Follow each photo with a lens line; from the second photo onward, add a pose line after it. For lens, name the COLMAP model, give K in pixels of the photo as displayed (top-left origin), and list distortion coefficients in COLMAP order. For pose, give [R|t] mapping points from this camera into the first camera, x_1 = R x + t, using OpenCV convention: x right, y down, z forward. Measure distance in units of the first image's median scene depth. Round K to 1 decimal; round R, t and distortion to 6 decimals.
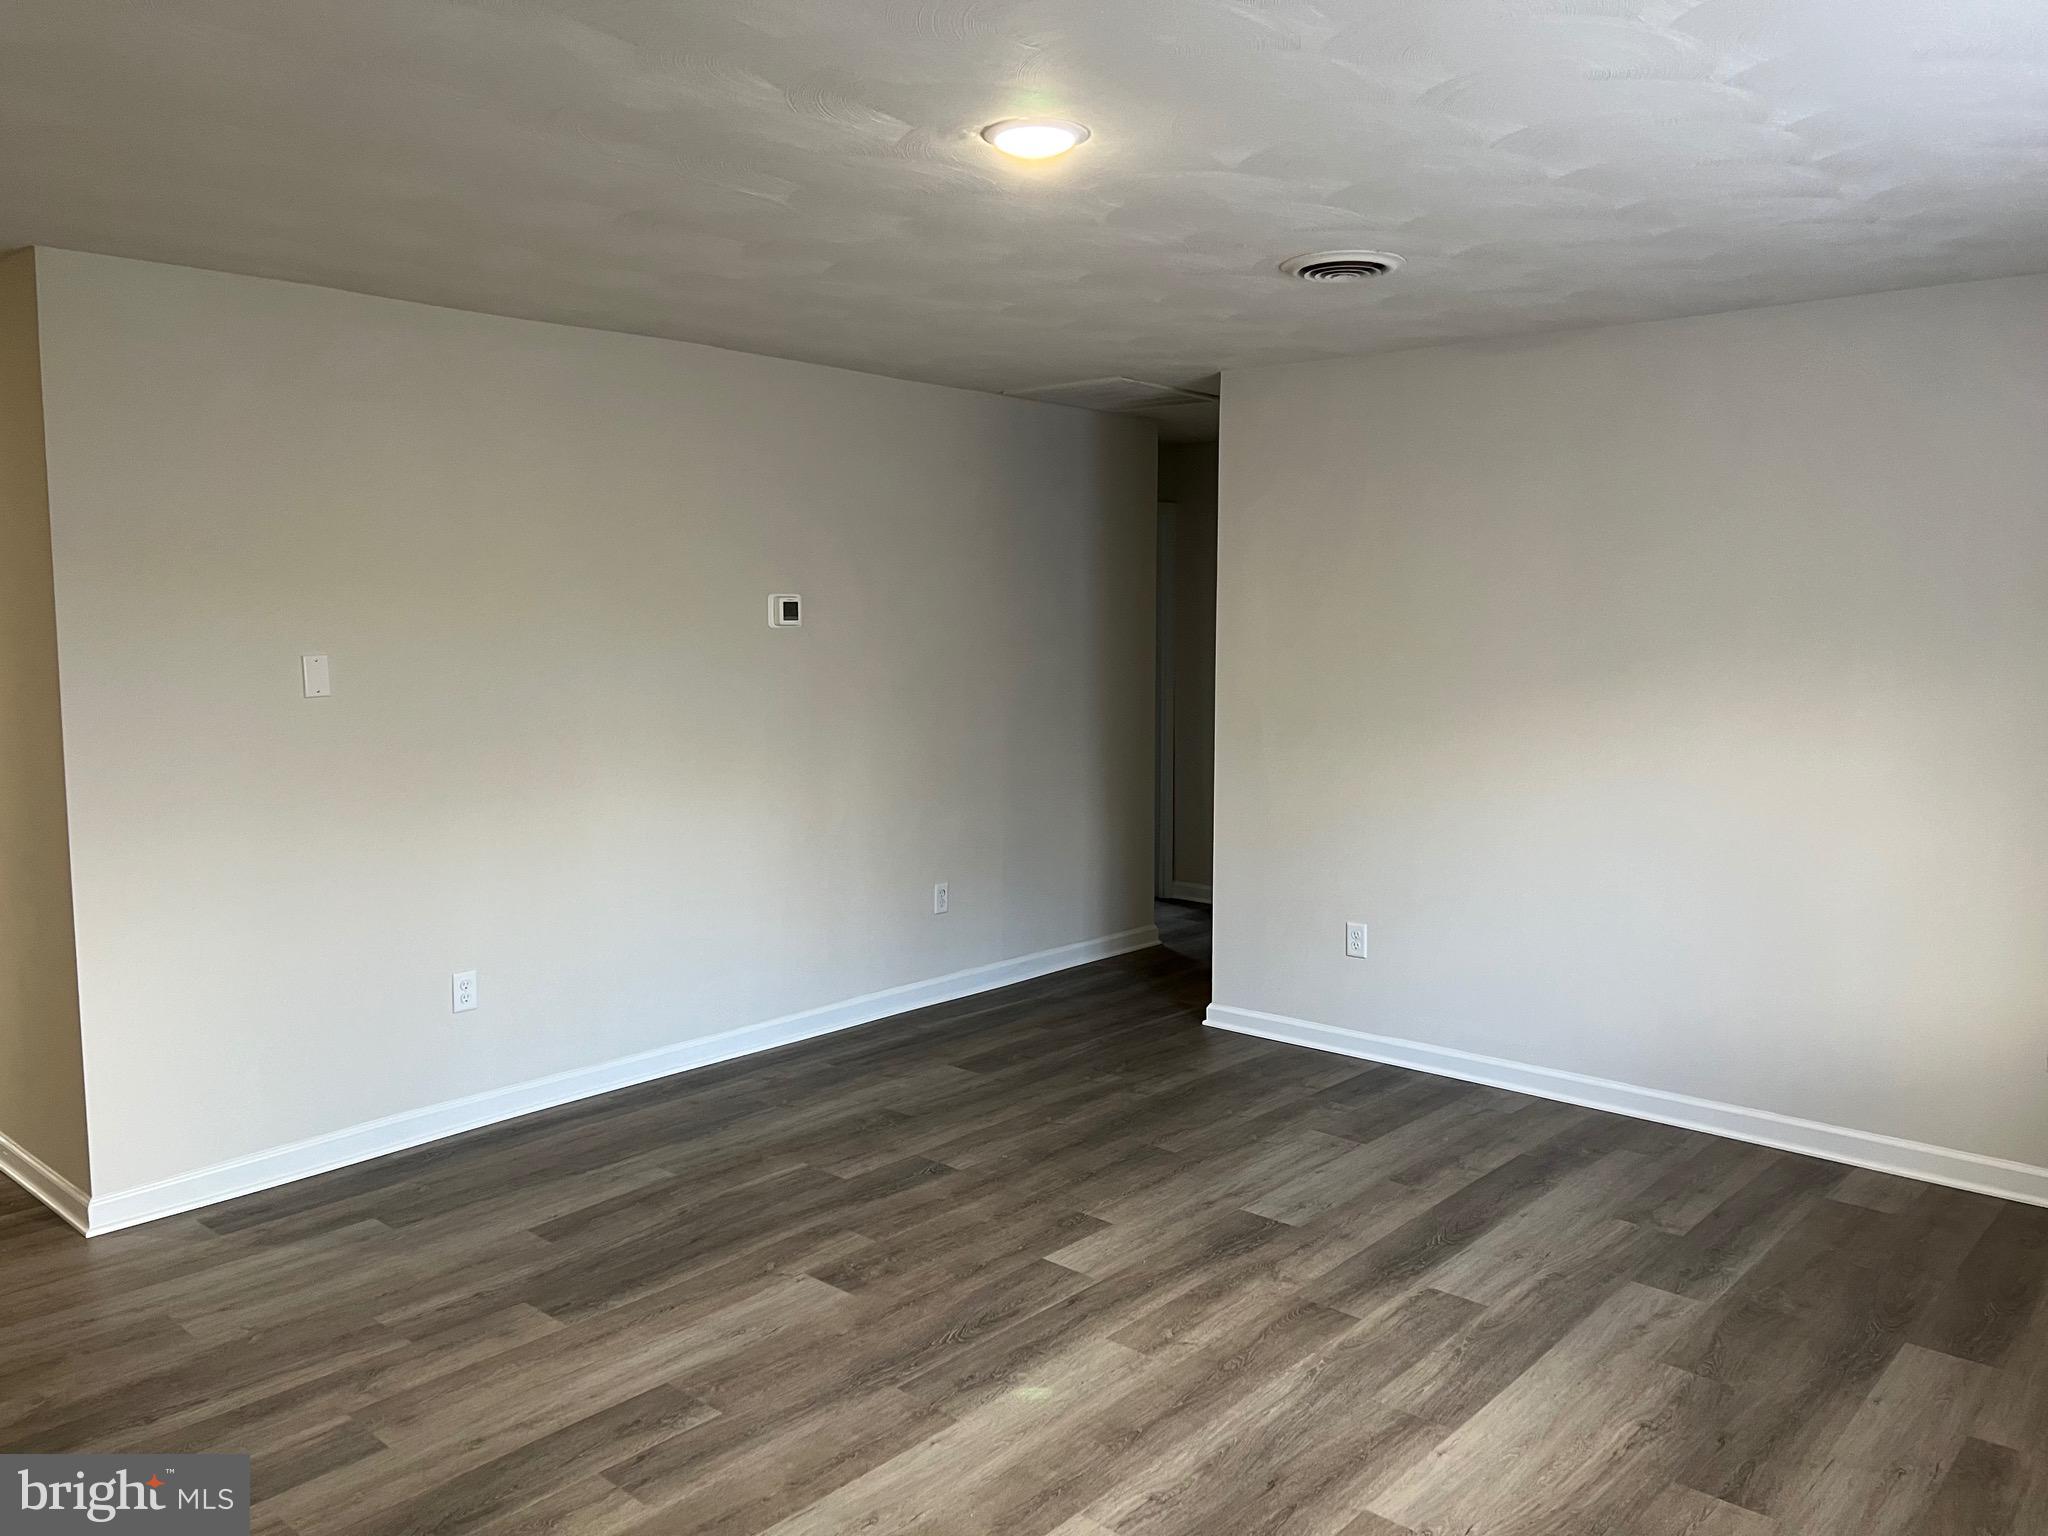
lens RADIAL K [[1520.2, 0, 1024.0], [0, 1520.2, 768.0], [0, 0, 1]] dist [0.055854, -0.065668]
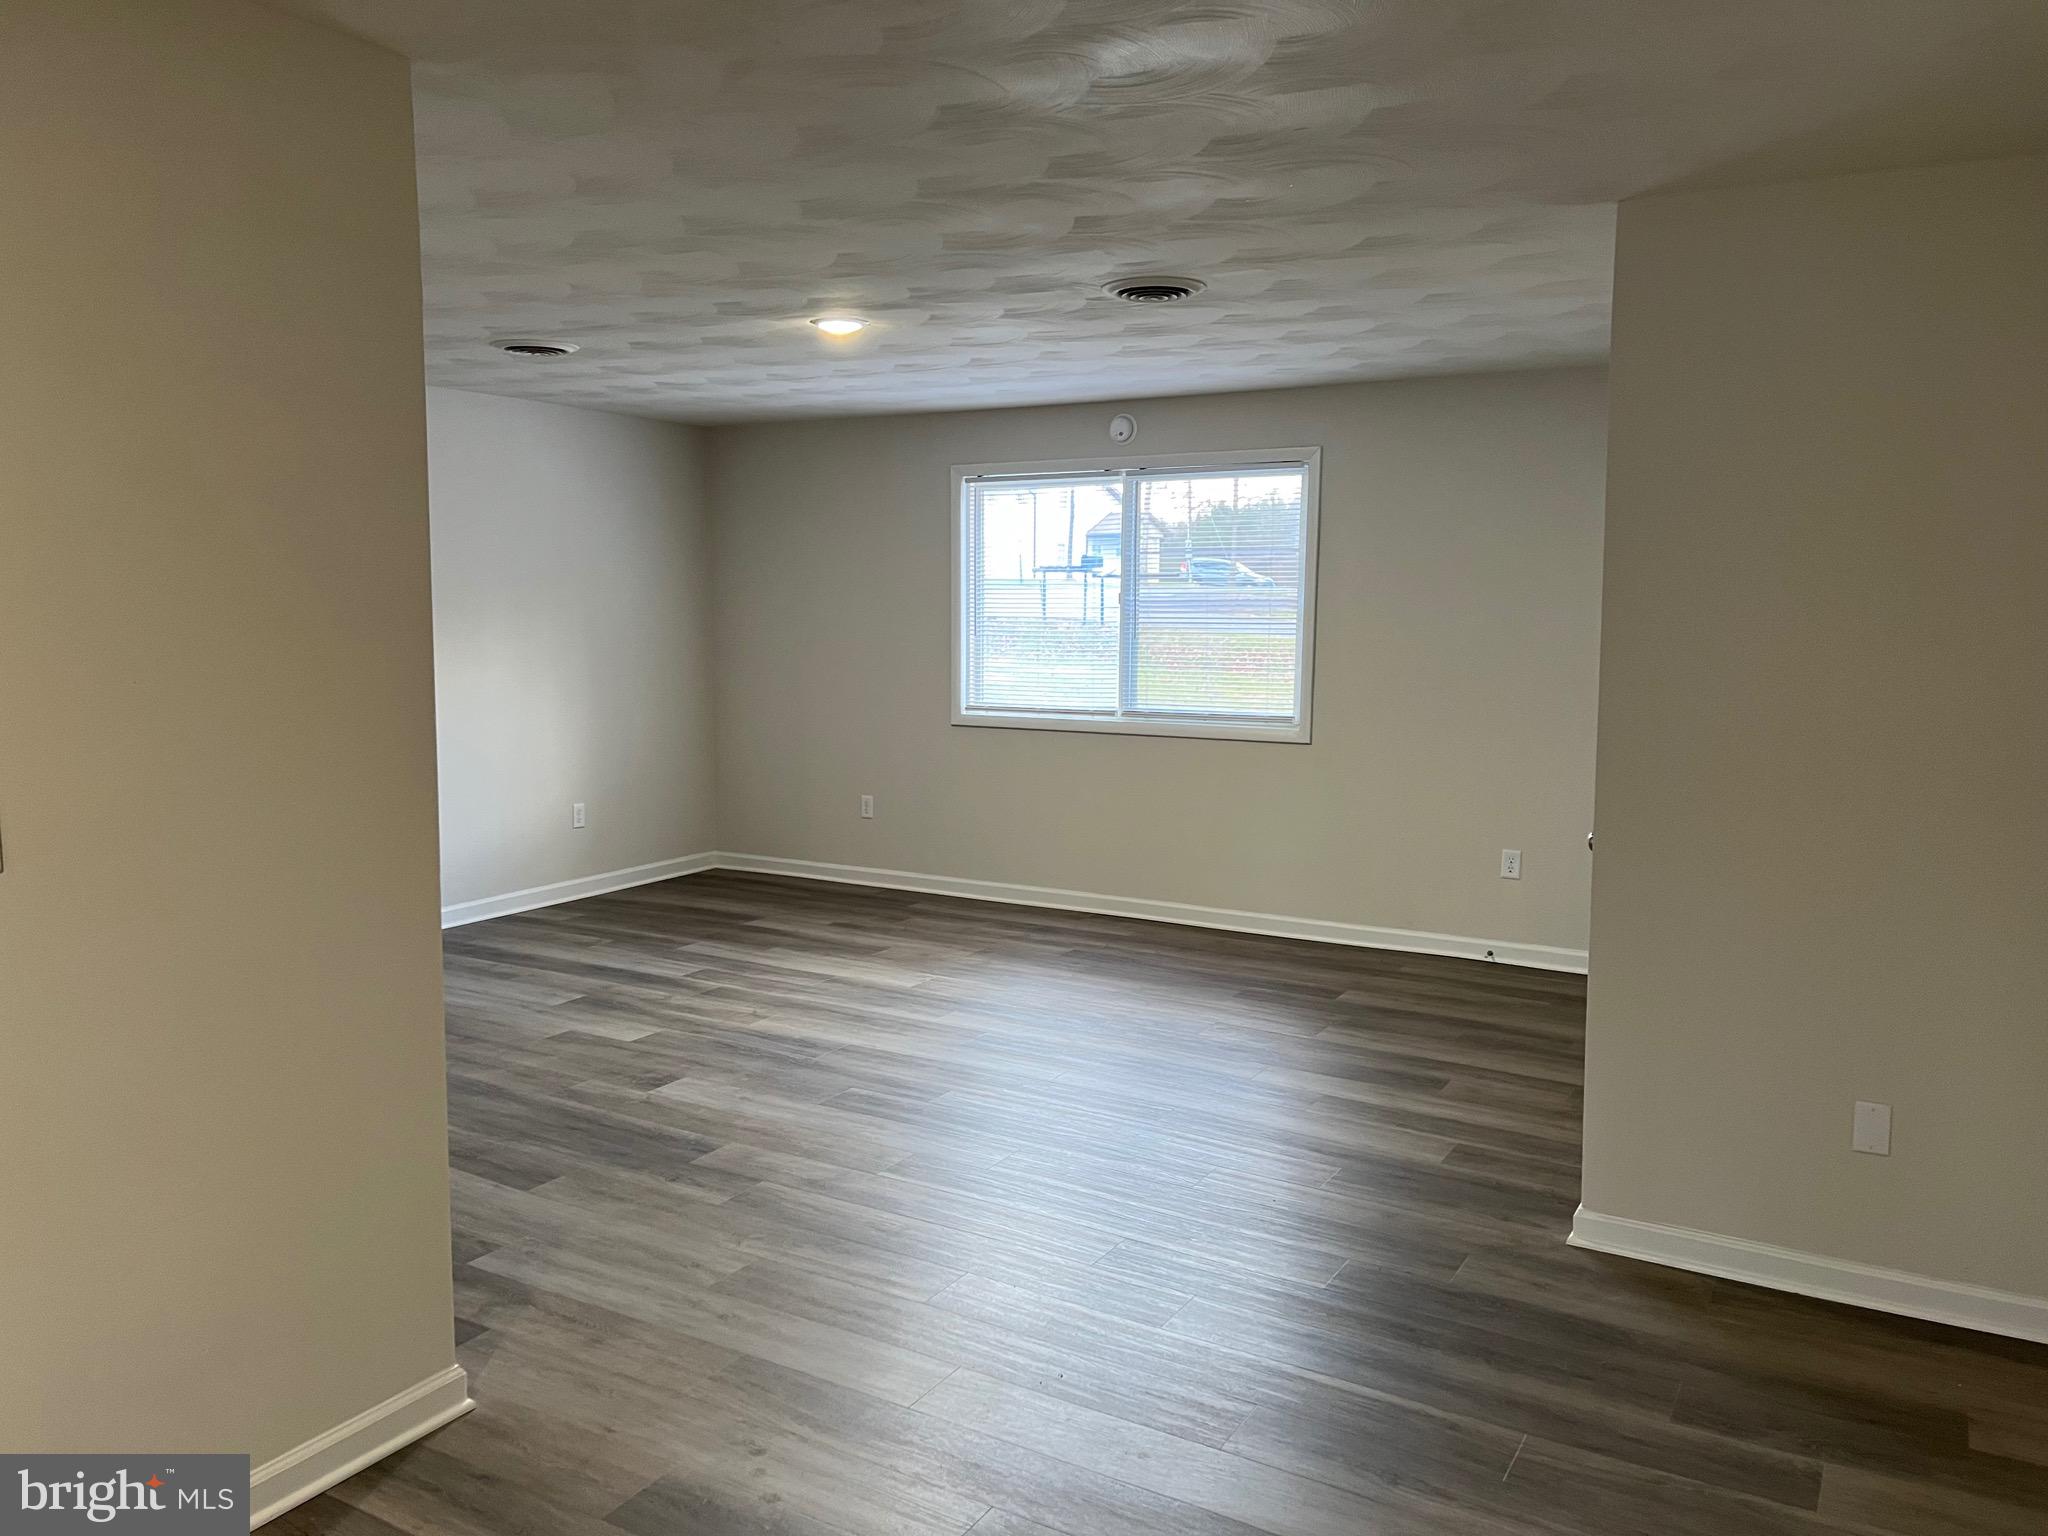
lens RADIAL K [[1520.2, 0, 1024.0], [0, 1520.2, 768.0], [0, 0, 1]] dist [0.055854, -0.065668]
pose [[-0.192024, -0.116006, 0.974510, -1.341914], [0.089293, 0.986805, 0.135065, -0.085499], [-0.977320, 0.112953, -0.179132, 0.820295]]
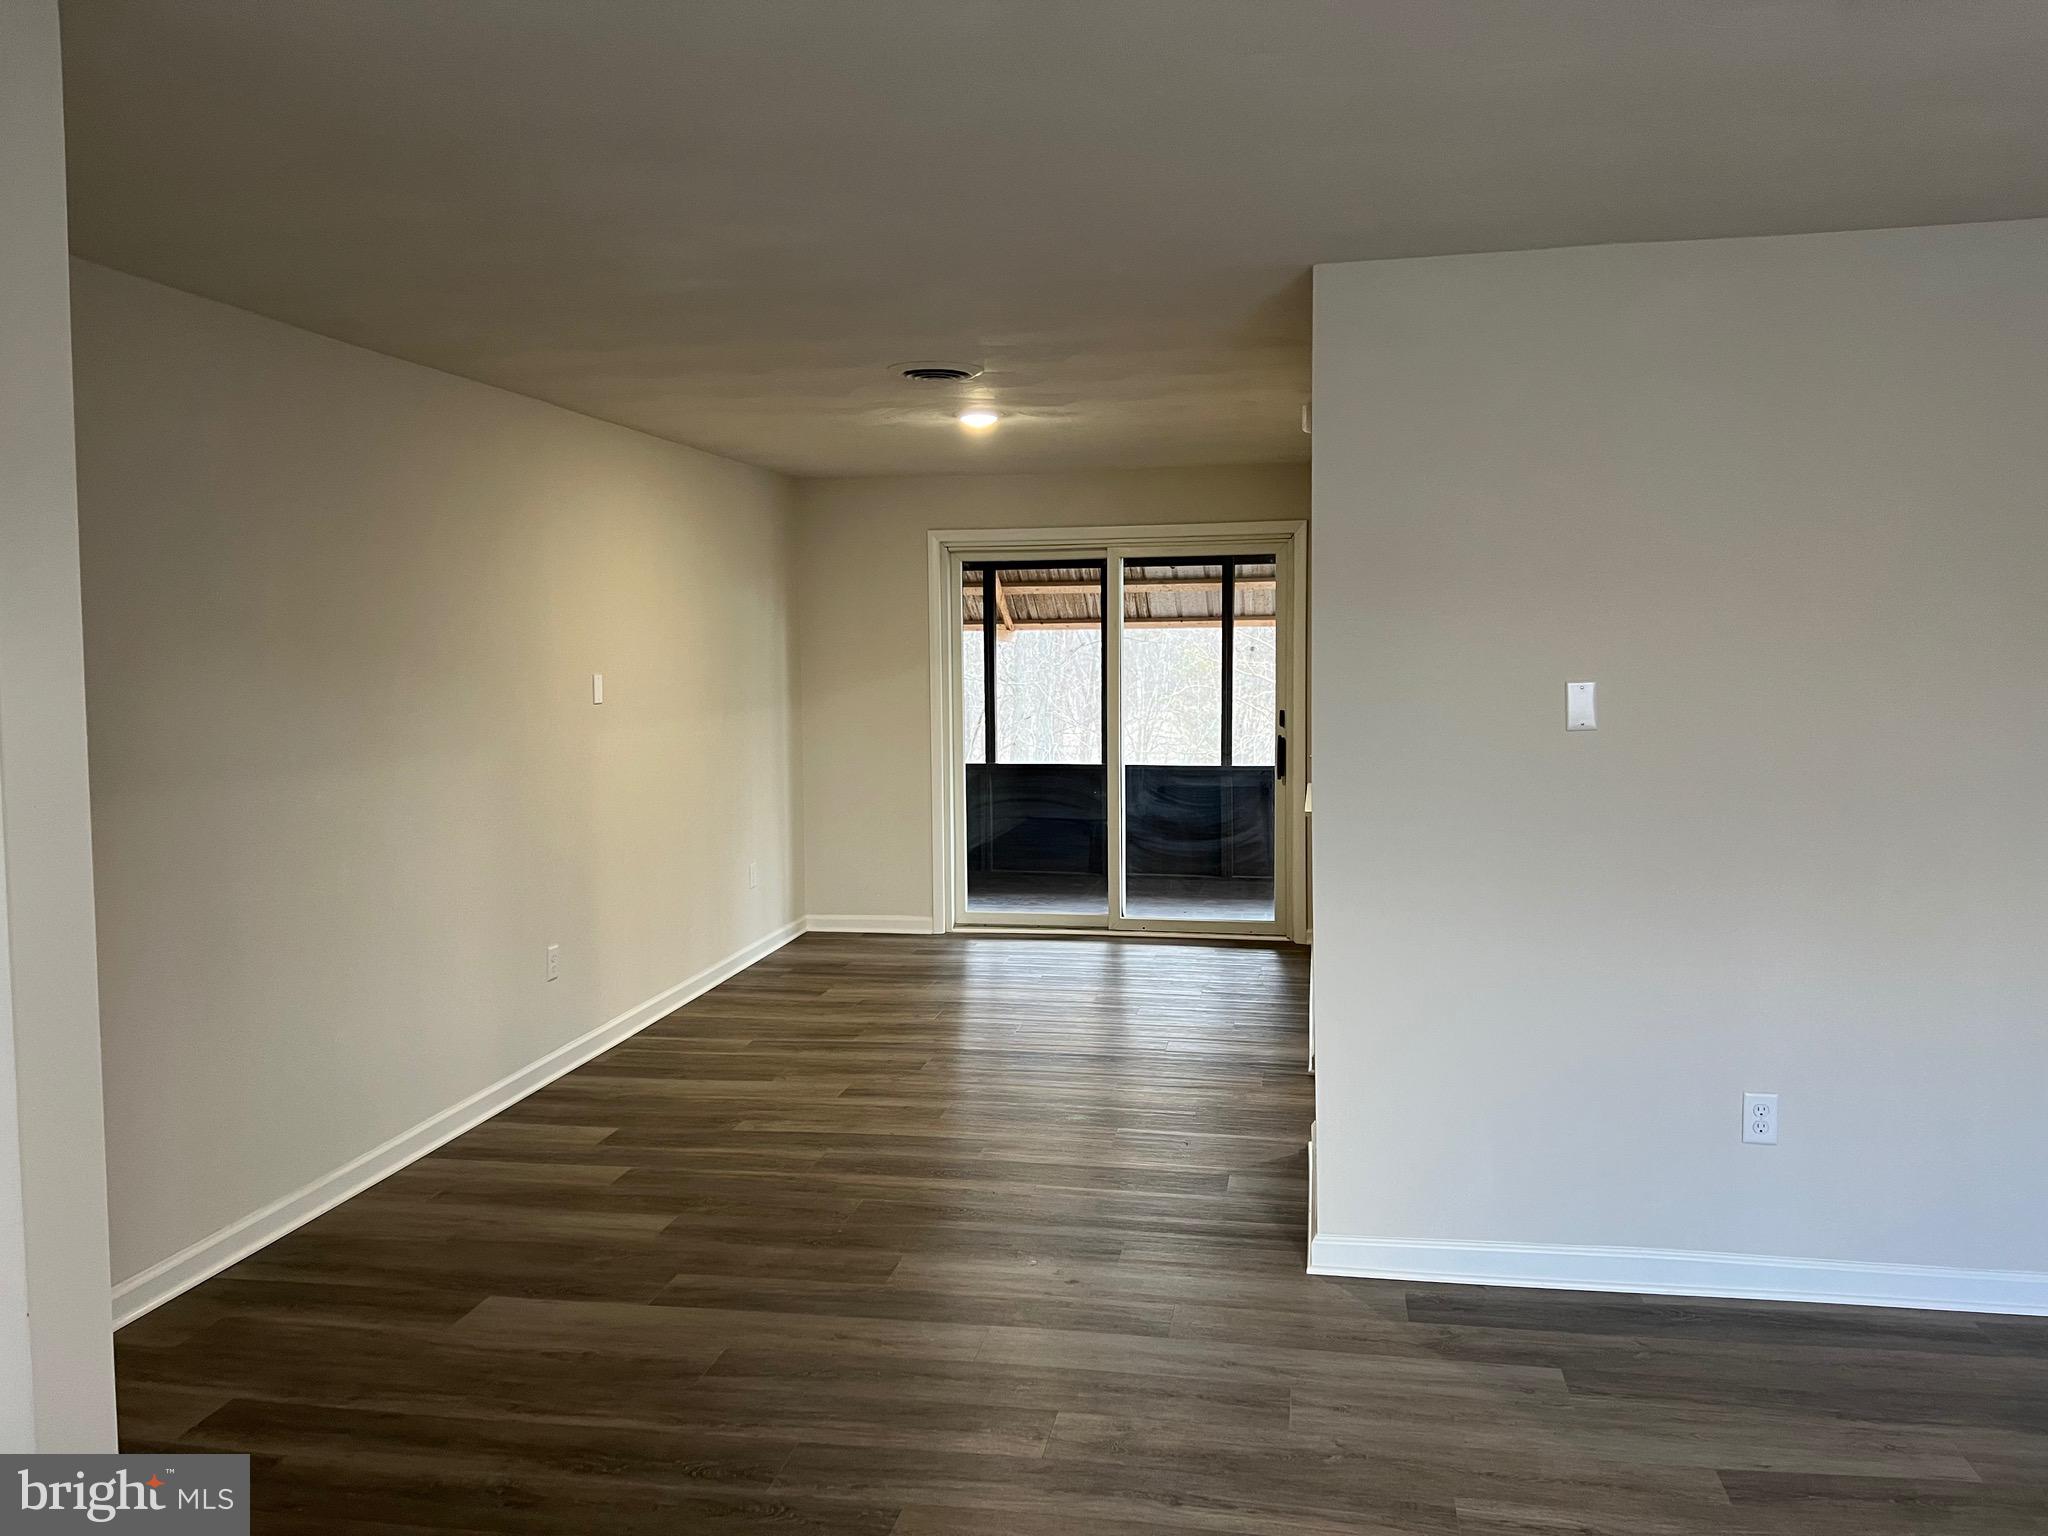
lens RADIAL K [[1520.2, 0, 1024.0], [0, 1520.2, 768.0], [0, 0, 1]] dist [0.055854, -0.065668]
pose [[0.512436, 0.052958, -0.857091, 0.113626], [-0.075020, 0.997041, 0.016752, -0.017236], [0.855442, 0.055714, 0.514893, 0.322636]]
